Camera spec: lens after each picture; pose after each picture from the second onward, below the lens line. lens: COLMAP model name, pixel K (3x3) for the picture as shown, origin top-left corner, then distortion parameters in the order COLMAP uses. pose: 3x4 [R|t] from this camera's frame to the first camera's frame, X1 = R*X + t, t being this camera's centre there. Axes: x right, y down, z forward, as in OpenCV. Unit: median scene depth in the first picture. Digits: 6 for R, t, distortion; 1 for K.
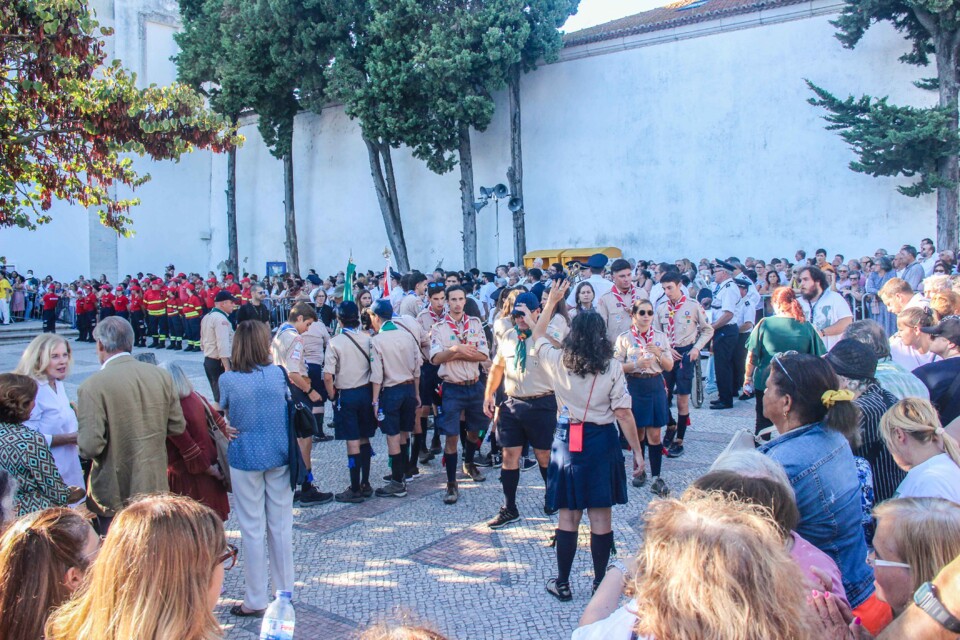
lens RADIAL K [[989.0, 0, 480.0], [0, 989.0, 320.0], [0, 0, 1]] dist [-0.206165, 0.410334]
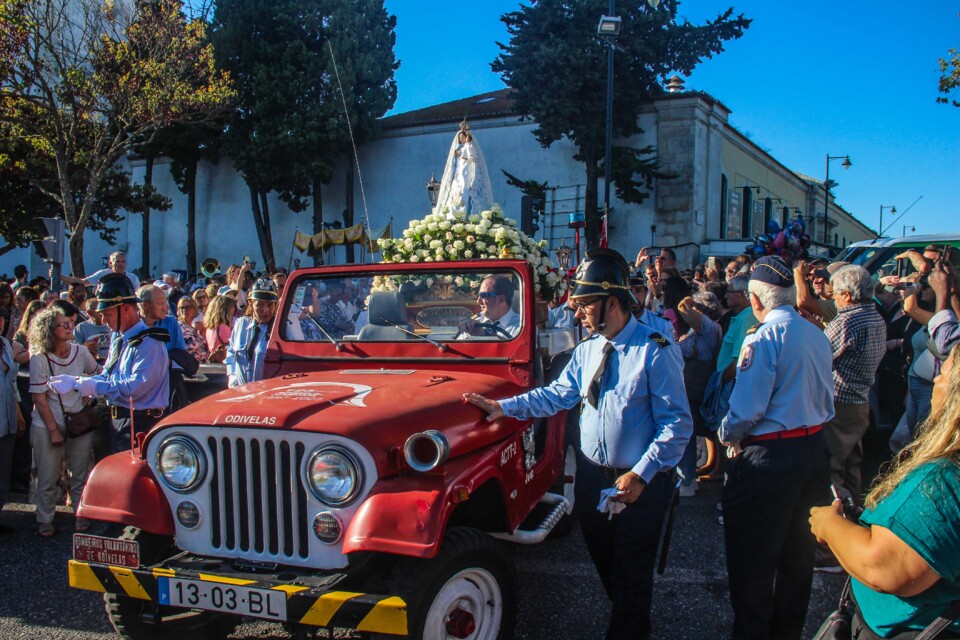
lens RADIAL K [[989.0, 0, 480.0], [0, 989.0, 320.0], [0, 0, 1]] dist [-0.206165, 0.410334]
pose [[0.994241, 0.037854, 0.100262, 0.091858], [-0.035021, 0.998940, -0.029864, 0.045530], [-0.101286, 0.026181, 0.994513, -0.476333]]
